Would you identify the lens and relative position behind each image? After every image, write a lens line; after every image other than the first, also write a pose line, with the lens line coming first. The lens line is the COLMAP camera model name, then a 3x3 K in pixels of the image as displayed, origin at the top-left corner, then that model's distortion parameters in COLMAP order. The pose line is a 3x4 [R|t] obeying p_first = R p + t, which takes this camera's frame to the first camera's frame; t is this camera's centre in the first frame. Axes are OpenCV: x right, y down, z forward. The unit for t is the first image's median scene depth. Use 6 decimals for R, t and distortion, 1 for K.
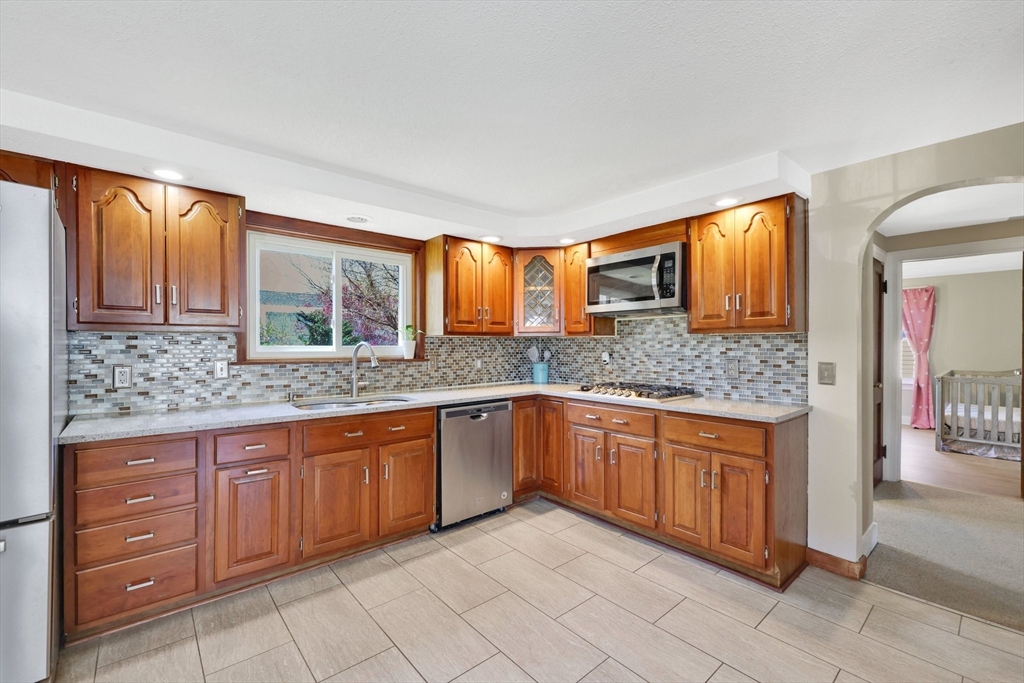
lens RADIAL K [[428.1, 0, 515.1], [0, 428.1, 345.1], [0, 0, 1]] dist [-0.002922, -0.000084]
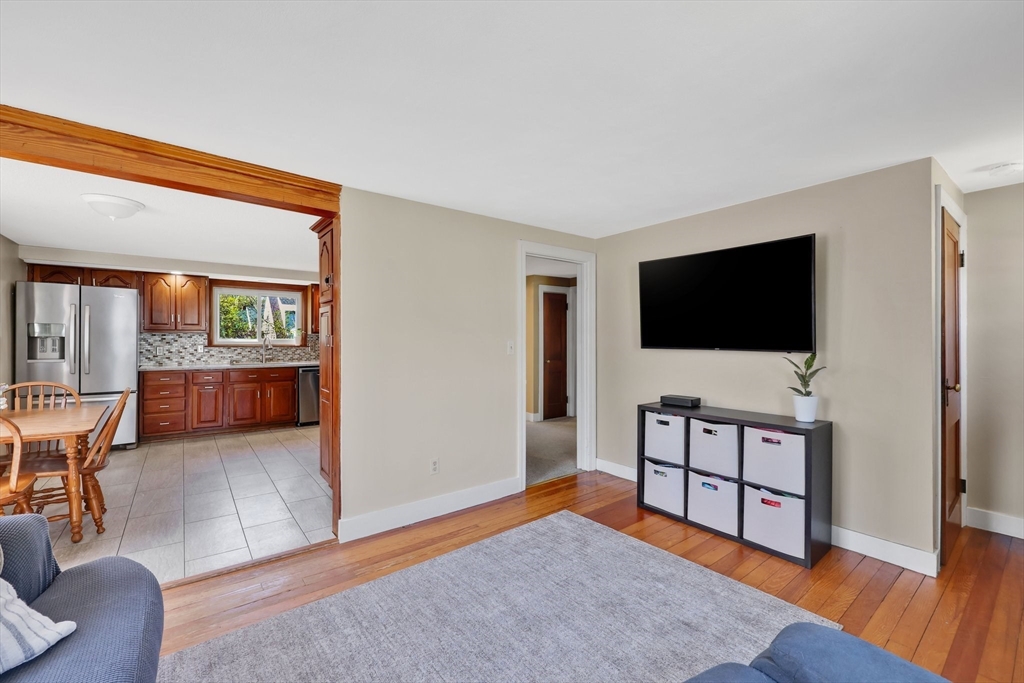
lens RADIAL K [[428.1, 0, 509.9], [0, 428.1, 338.3], [0, 0, 1]] dist [-0.002922, -0.000084]
pose [[0.997576, 0.003539, -0.069498, 1.265443], [-0.003807, 0.999986, -0.003725, 0.002765], [0.069484, 0.003980, 0.997575, -1.318058]]
